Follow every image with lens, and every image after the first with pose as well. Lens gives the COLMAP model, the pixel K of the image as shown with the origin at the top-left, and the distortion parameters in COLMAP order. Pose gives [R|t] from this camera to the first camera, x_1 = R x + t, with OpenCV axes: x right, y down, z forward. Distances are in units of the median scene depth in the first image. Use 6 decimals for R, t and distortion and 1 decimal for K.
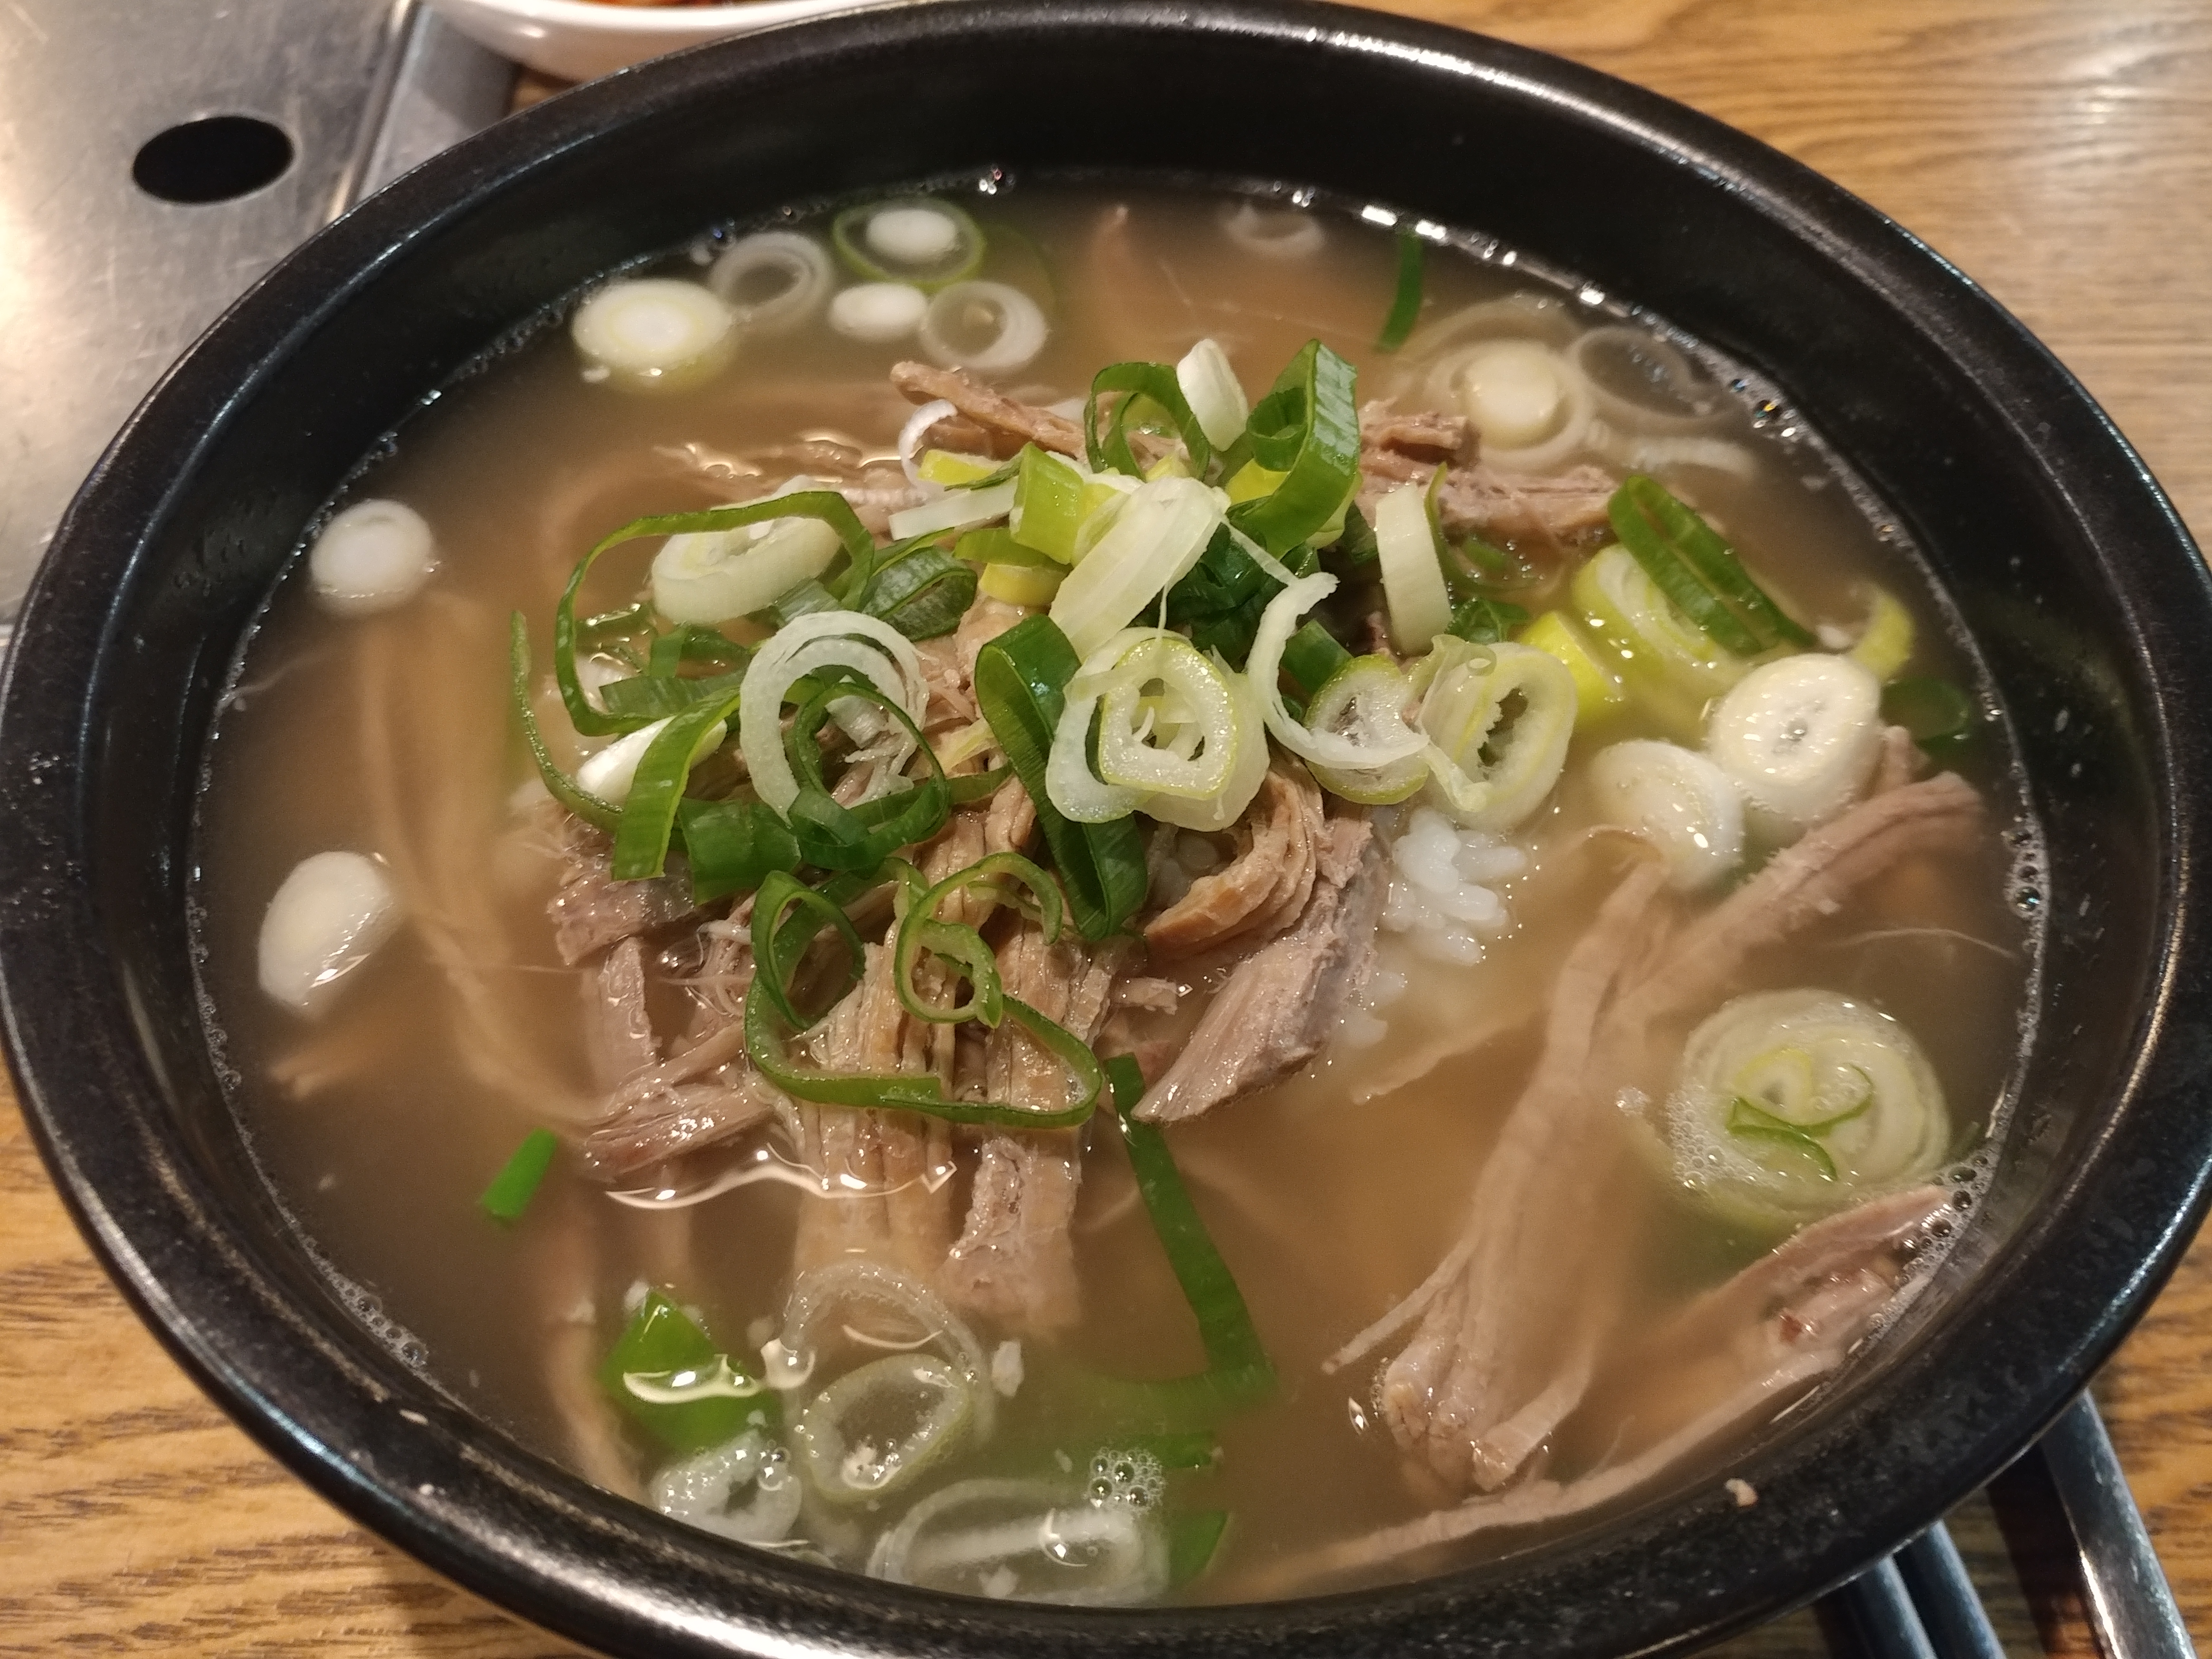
lens RADIAL K [[1954.2, 0, 1295.6], [0, 1954.2, 828.6], [0, 0, 1]] dist [-0.107567, 0.072526]
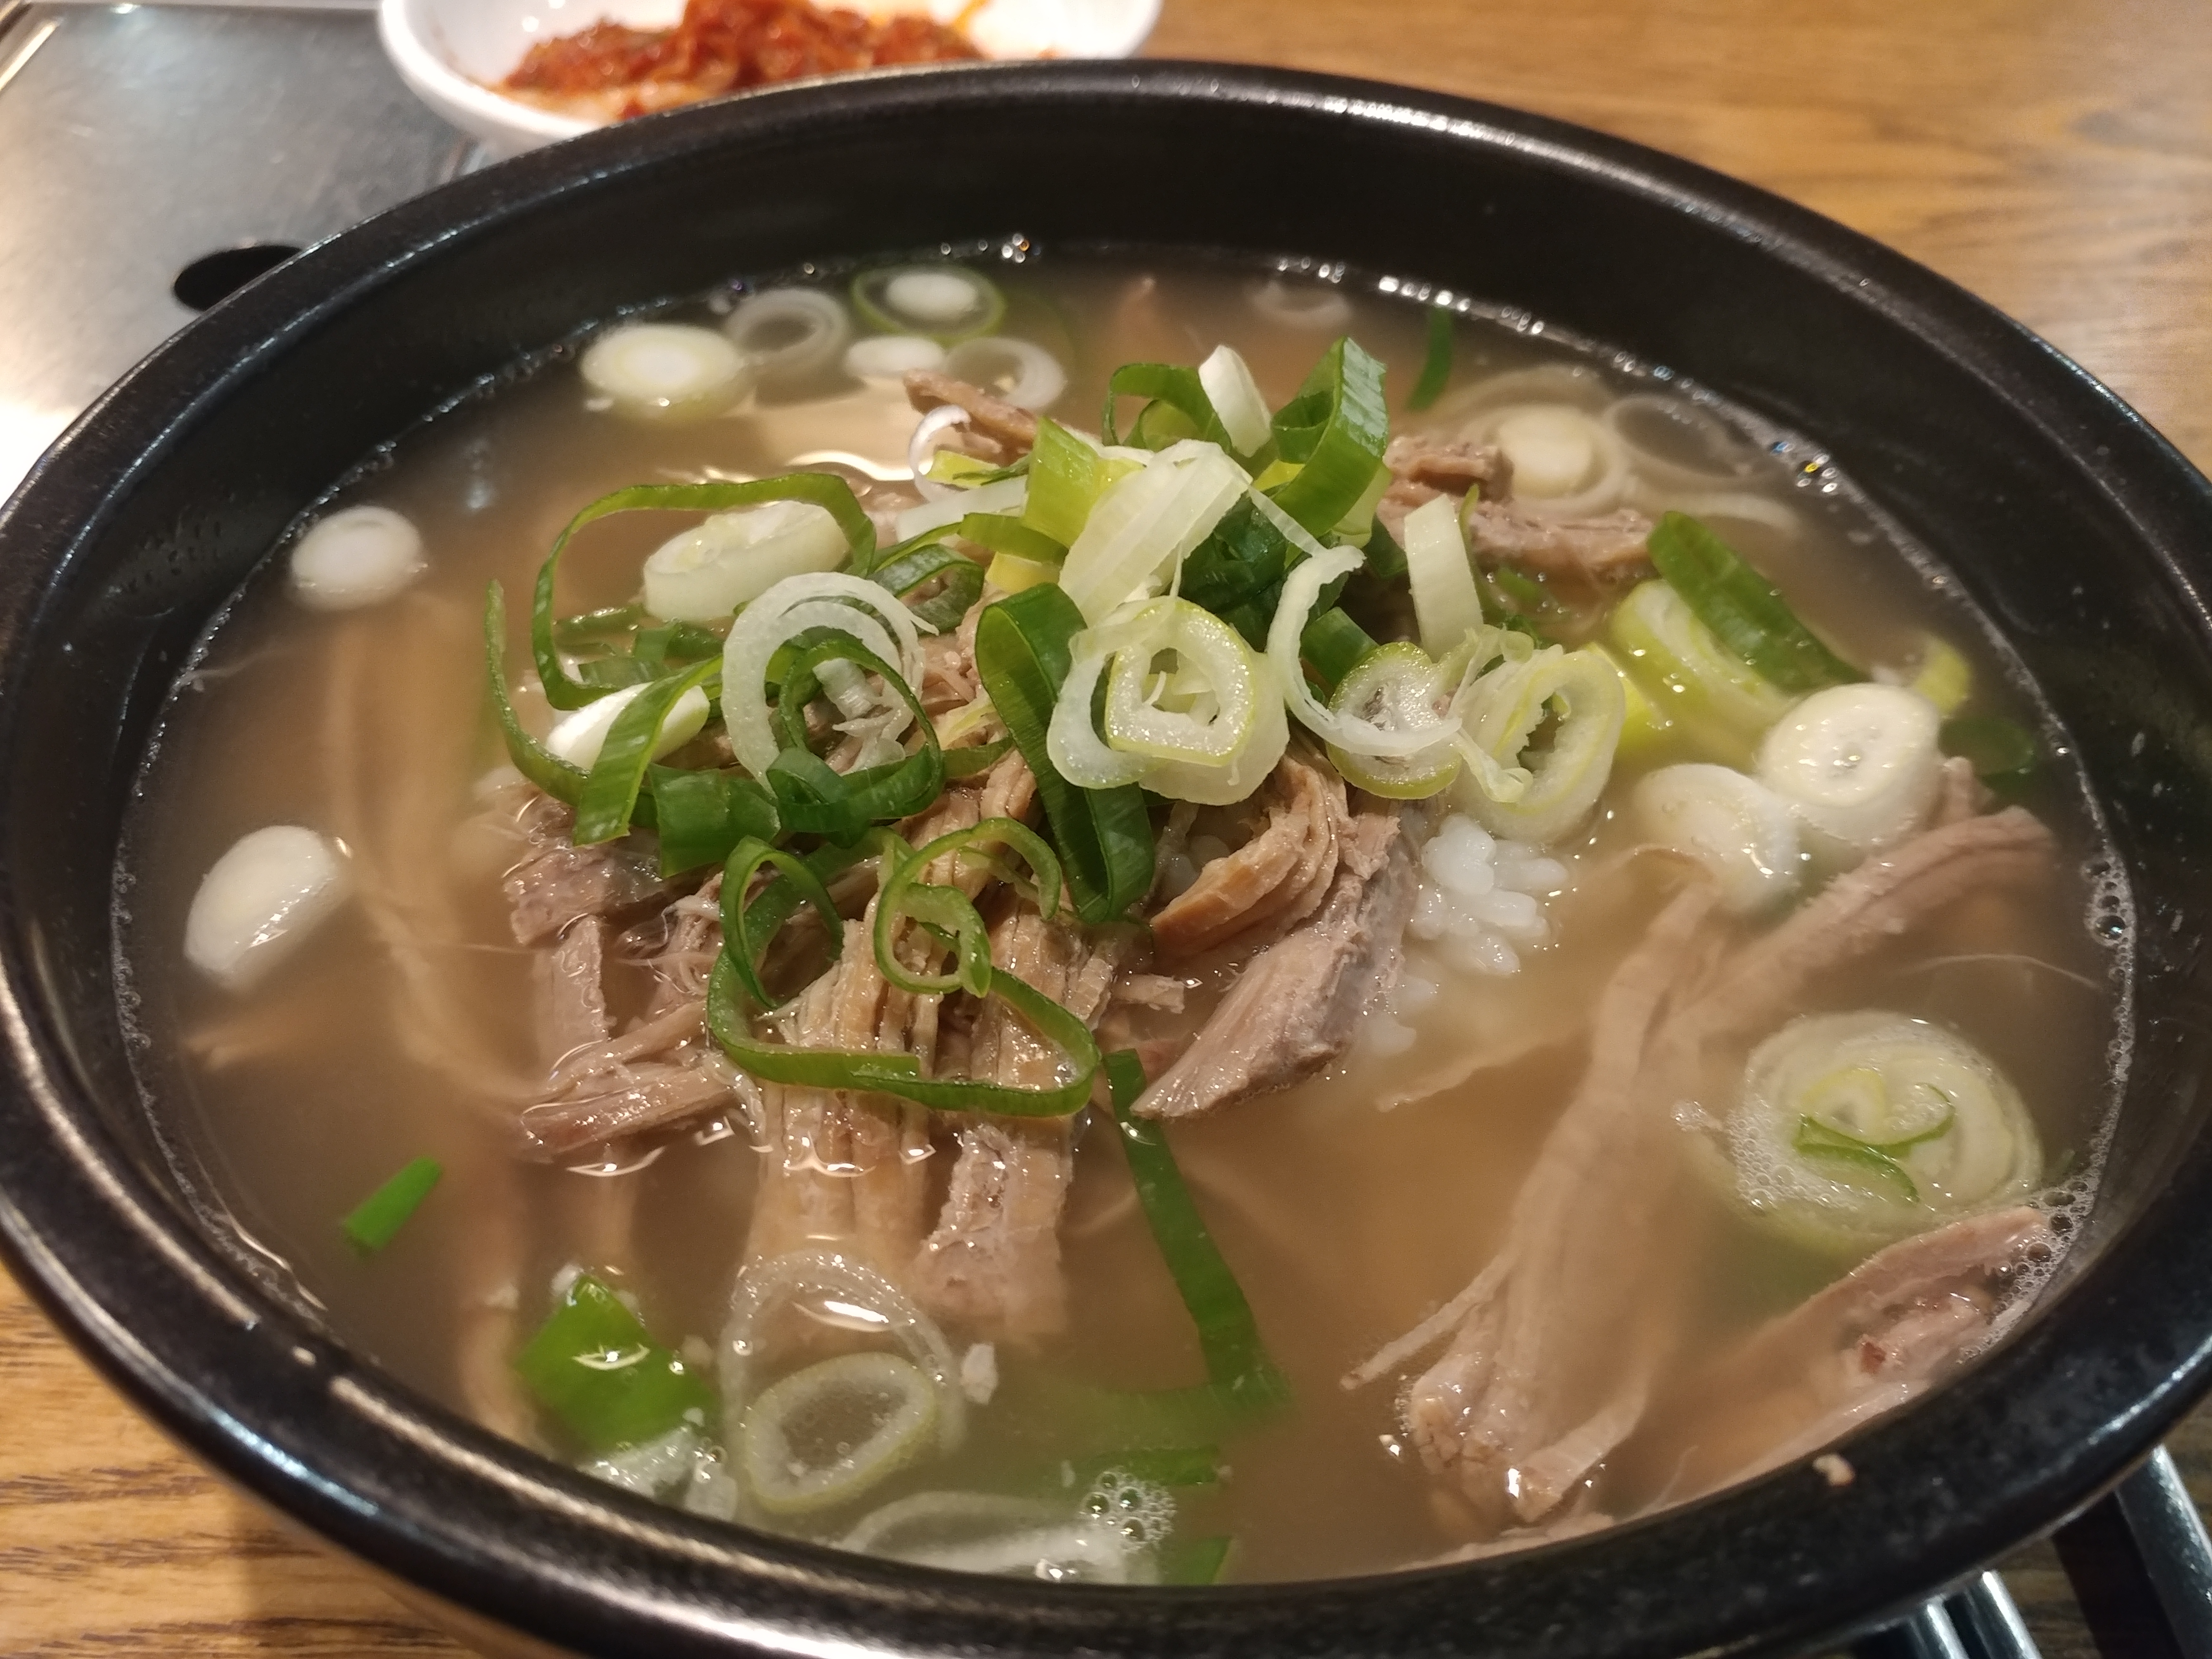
lens RADIAL K [[1954.2, 0, 1295.6], [0, 1954.2, 828.6], [0, 0, 1]] dist [-0.107567, 0.072526]
pose [[0.999864, 0.011086, -0.012232, 0.001323], [-0.012778, 0.988870, -0.148233, 0.144638], [0.010453, 0.148369, 0.988877, 0.088710]]
